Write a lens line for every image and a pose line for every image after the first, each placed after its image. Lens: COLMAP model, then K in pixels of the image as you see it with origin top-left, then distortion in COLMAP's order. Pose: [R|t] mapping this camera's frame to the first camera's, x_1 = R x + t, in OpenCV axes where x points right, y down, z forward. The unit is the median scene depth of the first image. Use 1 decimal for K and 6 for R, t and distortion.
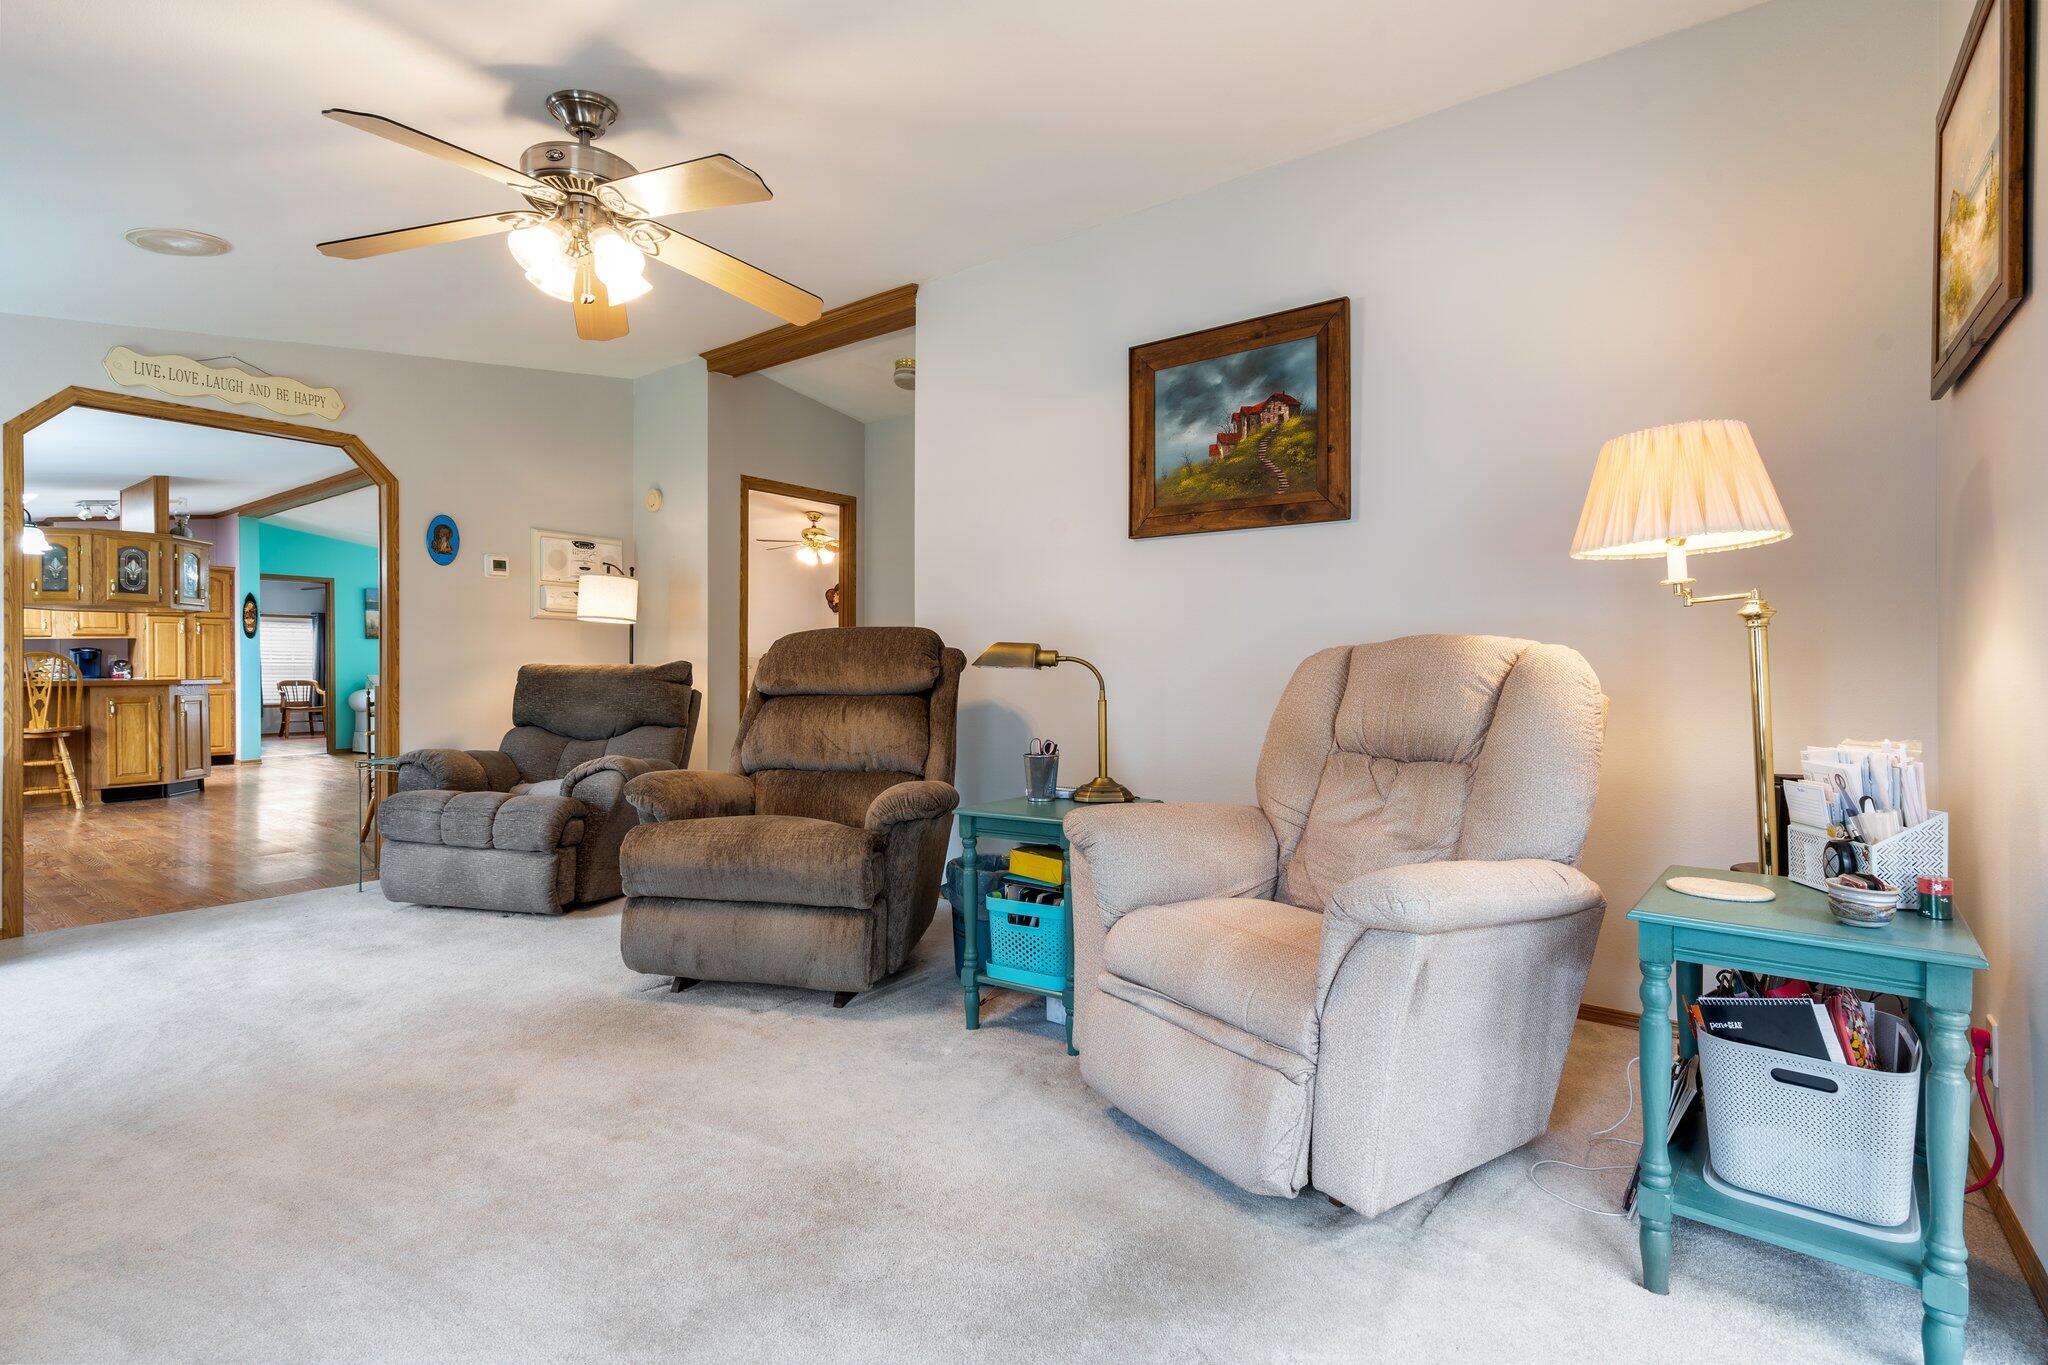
lens RADIAL K [[951.4, 0, 1018.5], [0, 951.4, 678.3], [0, 0, 1]] dist [-0.002774, -0.000123]
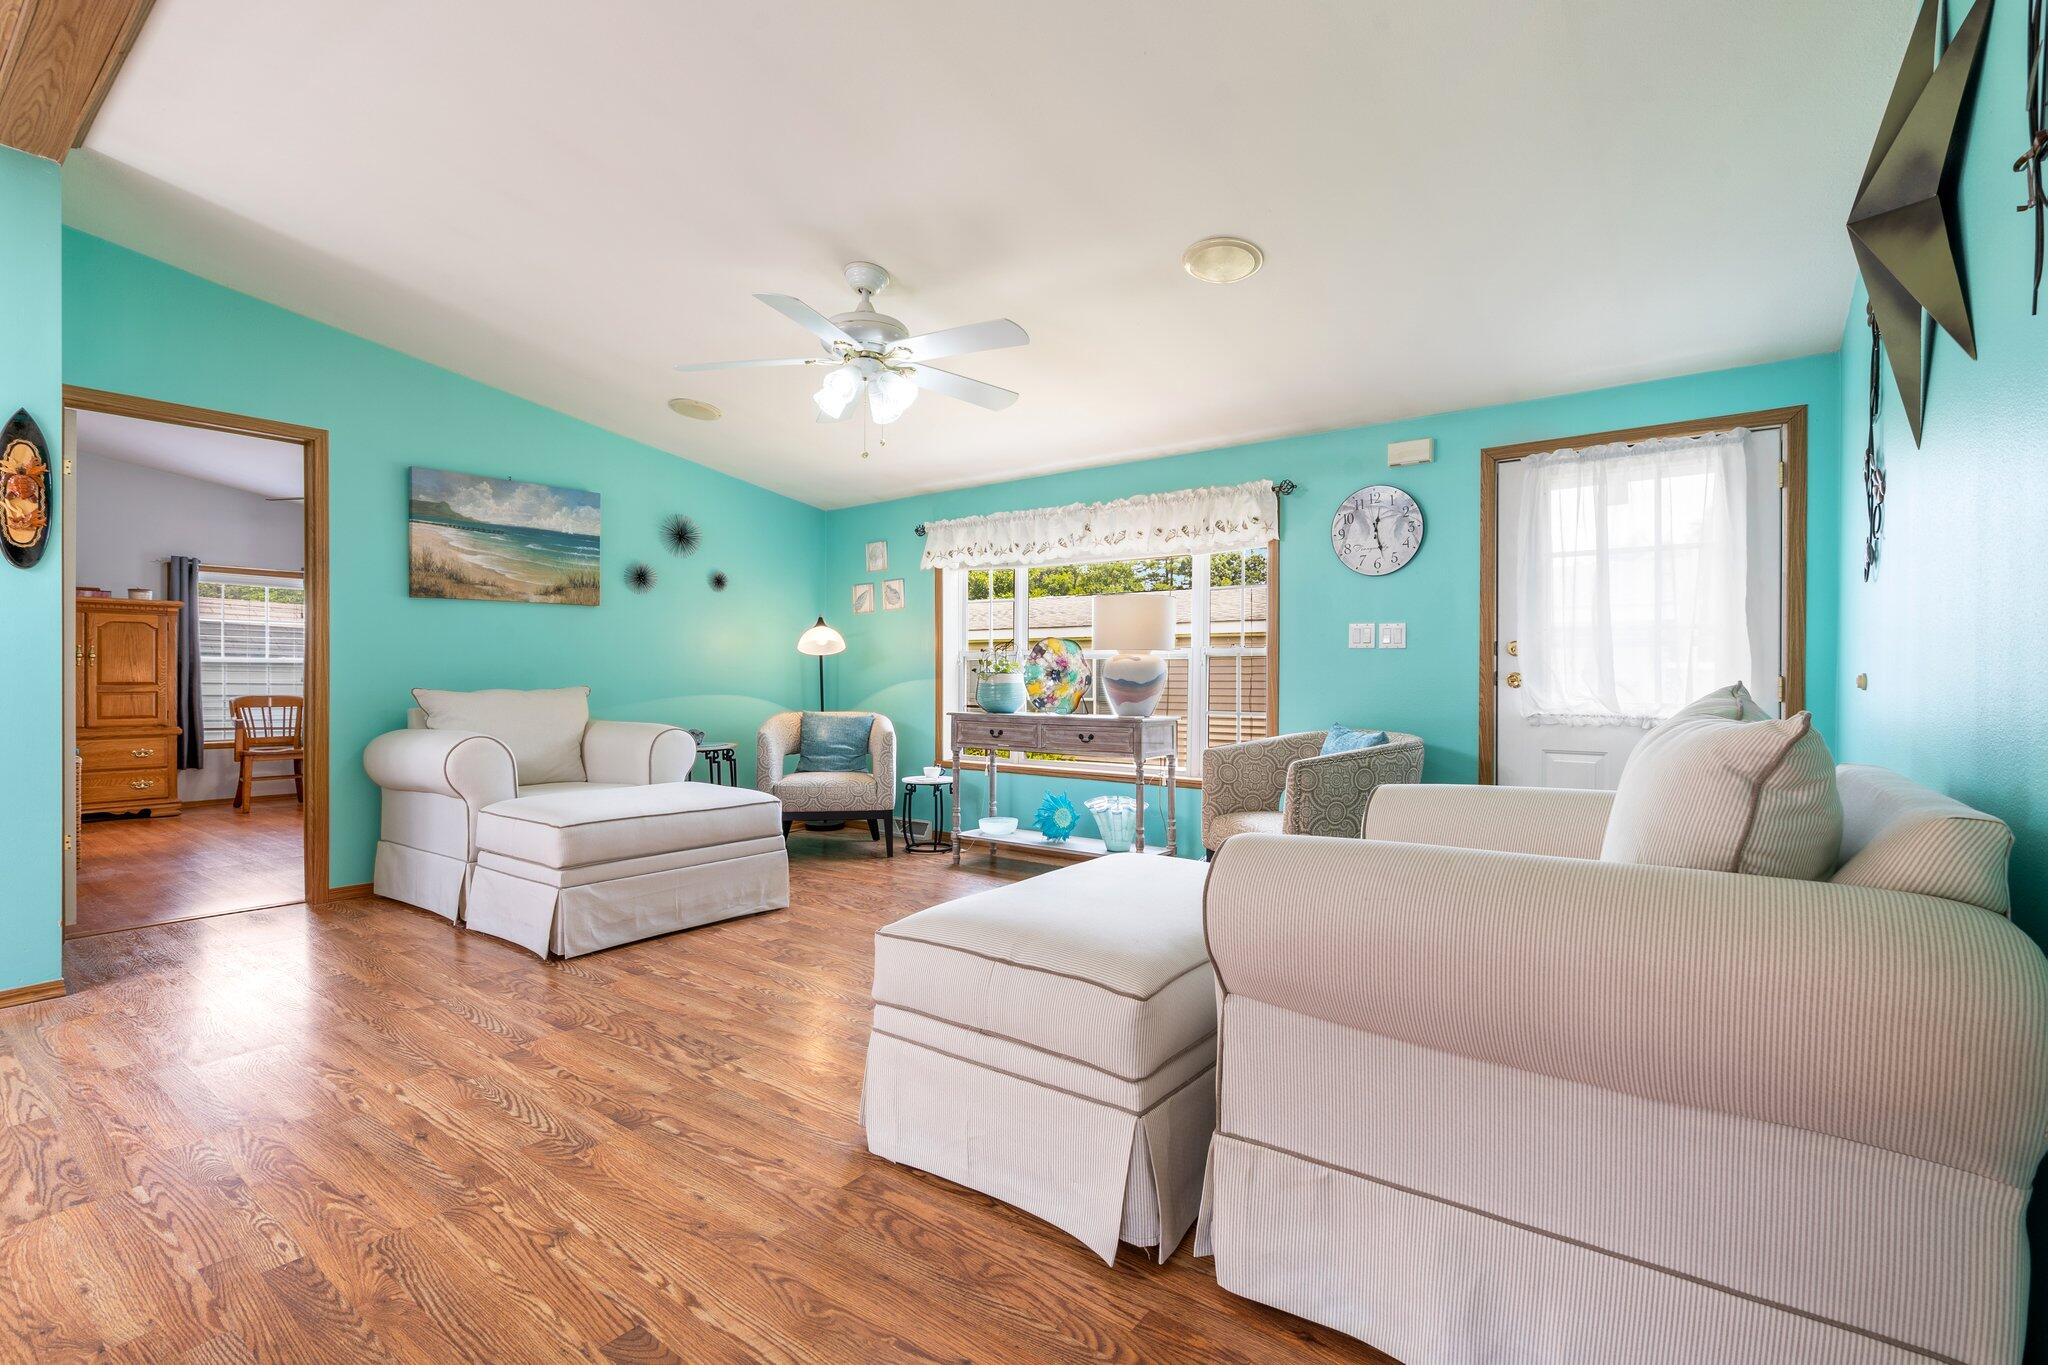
lens RADIAL K [[936.9, 0, 1014.7], [0, 936.9, 678.8], [0, 0, 1]] dist [-0.003583, 0.005385]
pose [[0.999855, 0.003259, -0.016719, -1.474857], [-0.003377, 0.999970, -0.007022, -0.021098], [0.016696, 0.007077, 0.999836, 2.114927]]
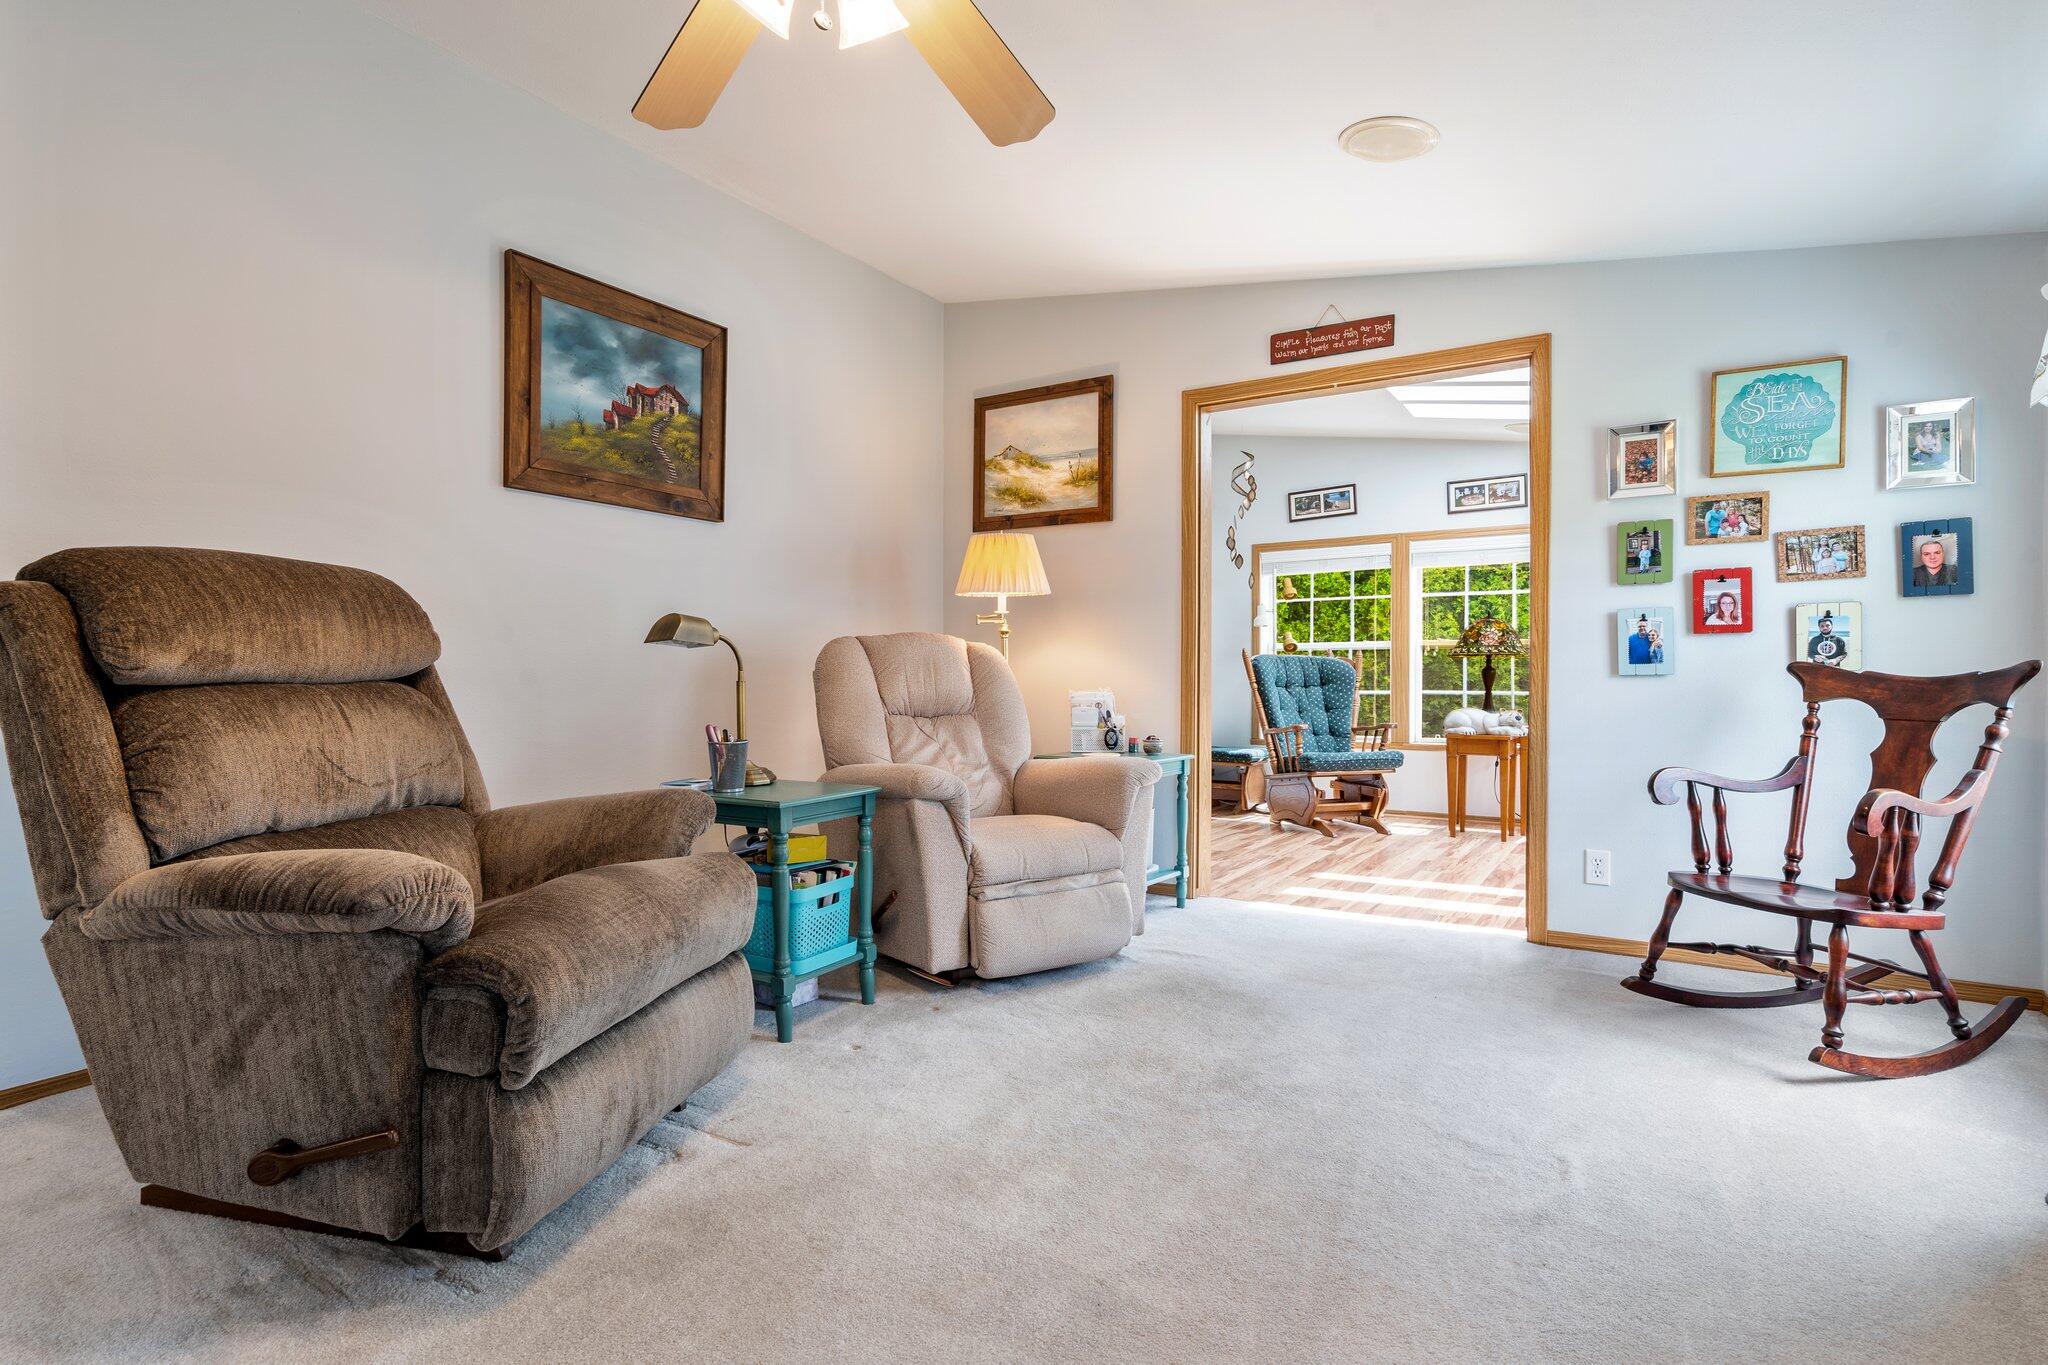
lens RADIAL K [[1017.5, 0, 1019.6], [0, 1017.5, 678.6], [0, 0, 1]] dist [0.001270, 0.002837]
pose [[-0.070432, -0.001346, 0.997516, -0.789789], [0.005004, 0.999986, 0.001703, 0.016423], [-0.997504, 0.005112, -0.070424, 0.648130]]
